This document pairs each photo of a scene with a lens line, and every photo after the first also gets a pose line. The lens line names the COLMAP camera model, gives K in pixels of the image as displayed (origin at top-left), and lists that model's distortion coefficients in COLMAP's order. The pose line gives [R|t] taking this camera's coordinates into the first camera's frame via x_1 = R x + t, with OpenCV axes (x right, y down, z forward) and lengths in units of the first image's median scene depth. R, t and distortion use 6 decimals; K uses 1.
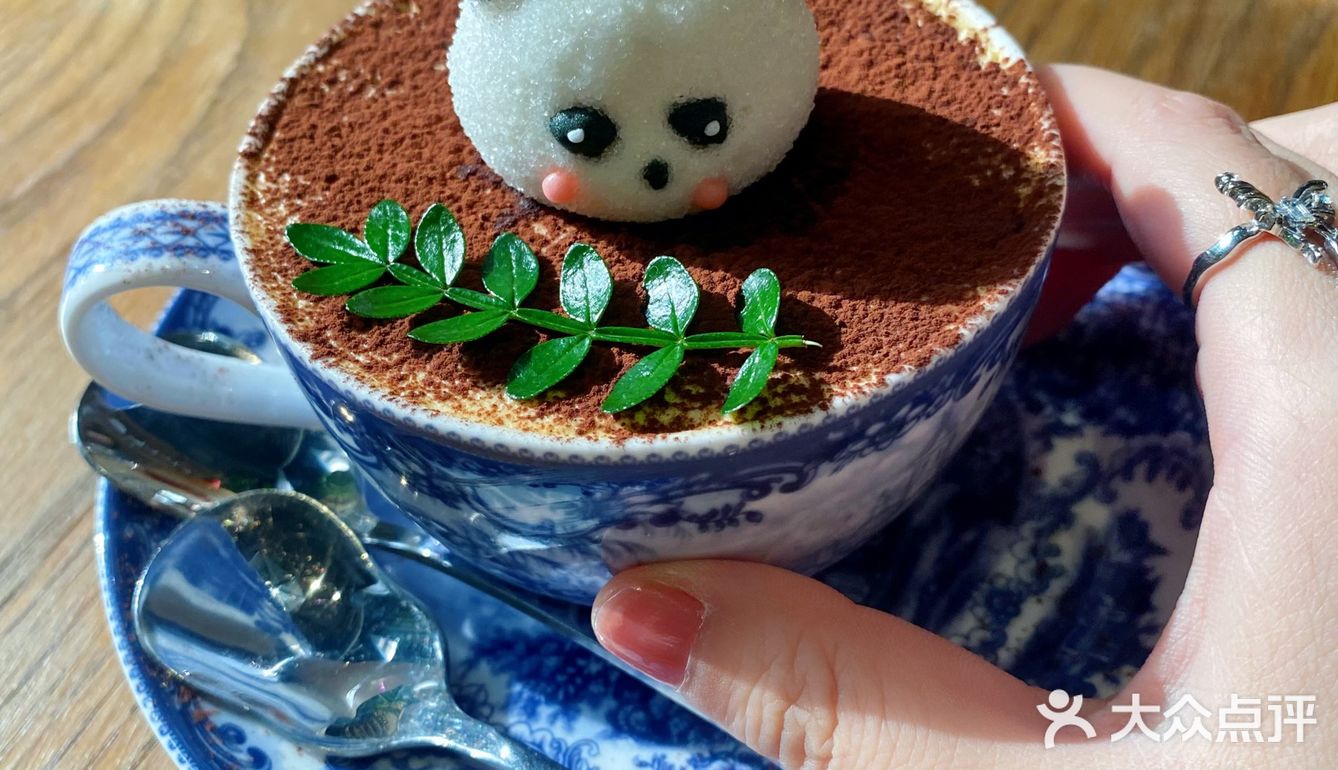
lens RADIAL K [[1350.7, 0, 686.9], [0, 1350.7, 389.6], [0, 0, 1]] dist [0.148098, -0.421762]
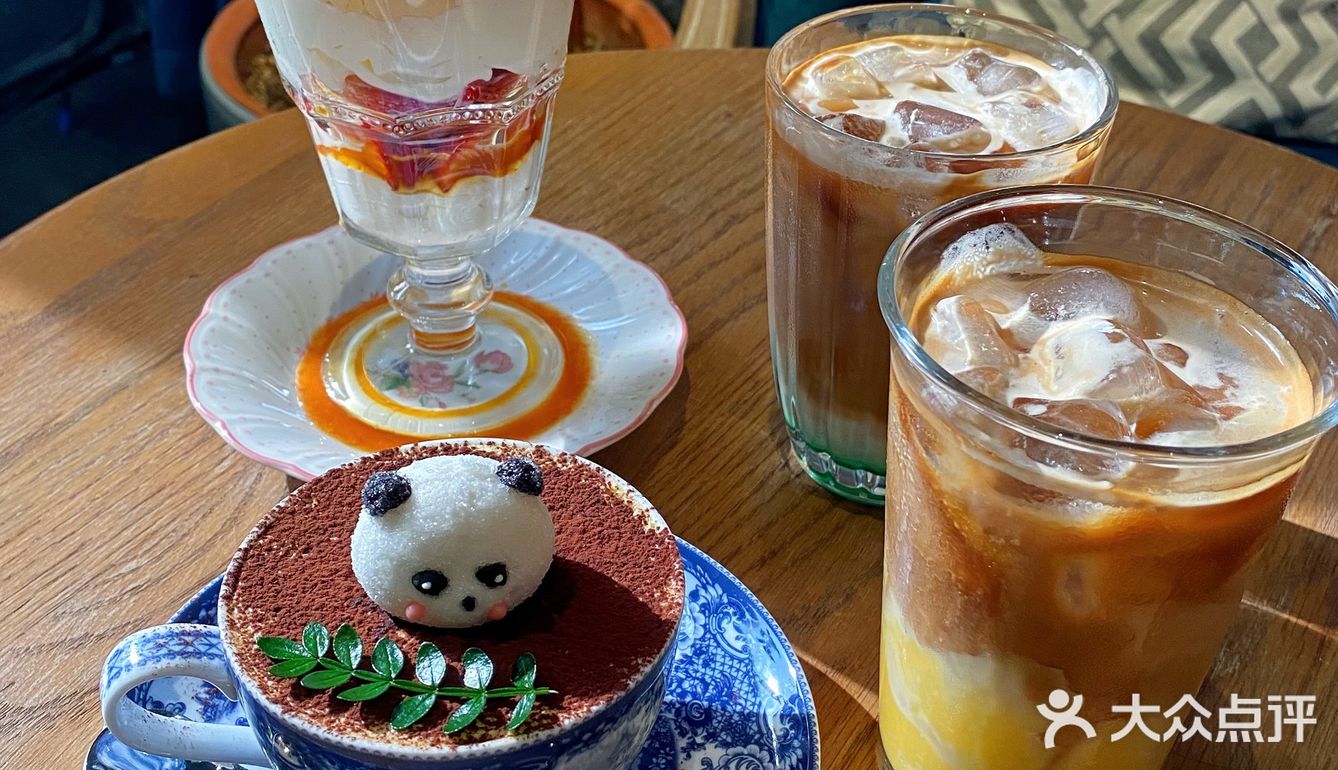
lens RADIAL K [[1350.7, 0, 686.9], [0, 1350.7, 389.6], [0, 0, 1]] dist [0.148098, -0.421762]
pose [[0.983377, -0.000378, 0.181577, -0.065982], [0.047174, 0.966193, -0.253469, 0.045965], [-0.175343, 0.257821, 0.950149, -0.905766]]
